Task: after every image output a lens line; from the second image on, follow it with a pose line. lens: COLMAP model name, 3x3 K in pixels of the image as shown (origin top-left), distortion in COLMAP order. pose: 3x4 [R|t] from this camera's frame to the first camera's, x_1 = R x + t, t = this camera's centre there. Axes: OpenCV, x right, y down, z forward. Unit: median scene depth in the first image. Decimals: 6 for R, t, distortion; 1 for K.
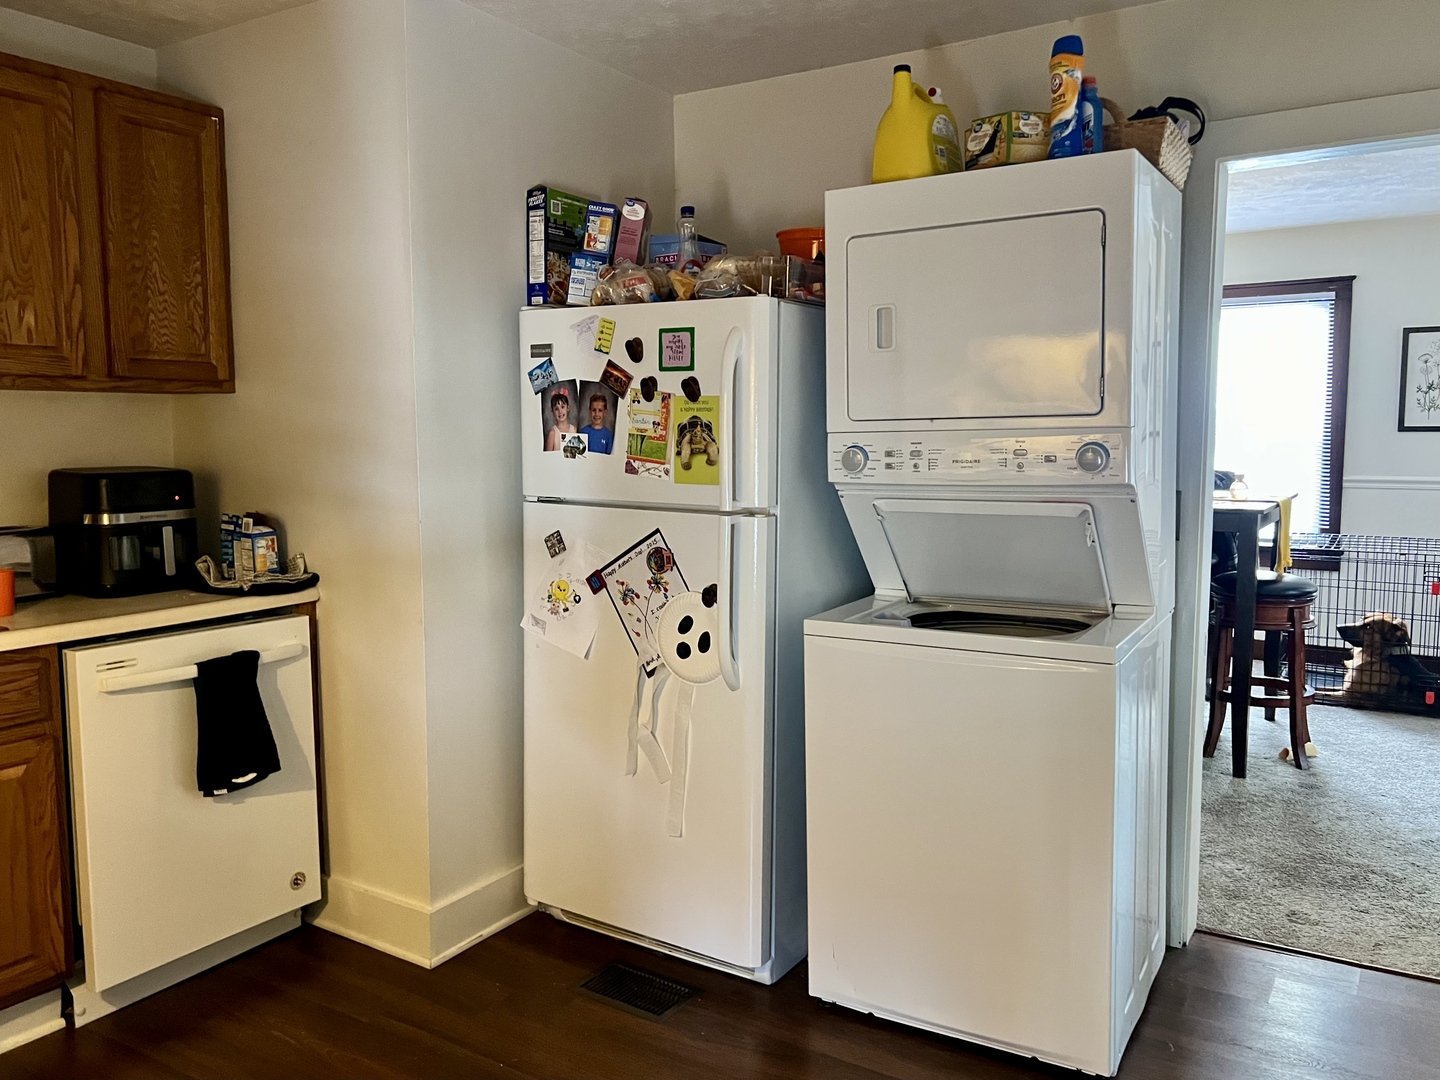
lens RADIAL K [[1077.8, 0, 723.9], [0, 1077.8, 526.5], [0, 0, 1]] dist [0.003970, -0.004793]
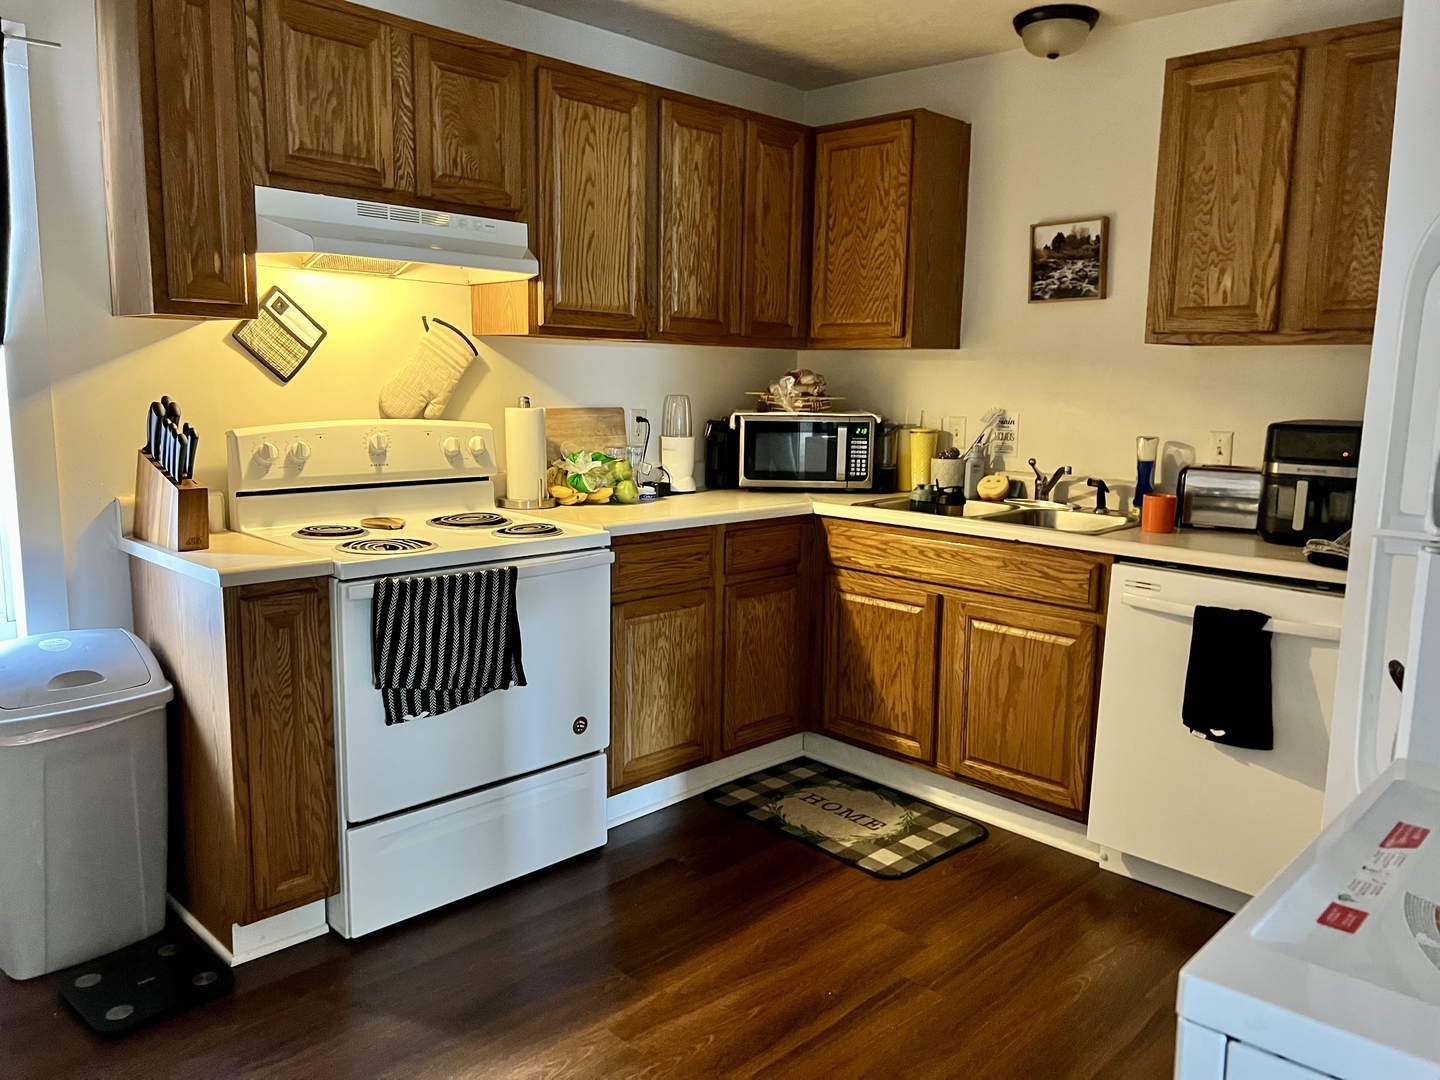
lens RADIAL K [[1077.8, 0, 725.0], [0, 1077.8, 545.1], [0, 0, 1]] dist [0.003970, -0.004793]
pose [[-0.204055, 0.152437, -0.967018, 0.592682], [-0.103477, 0.978910, 0.176147, -0.065571], [0.973475, 0.136007, -0.183978, 0.717284]]
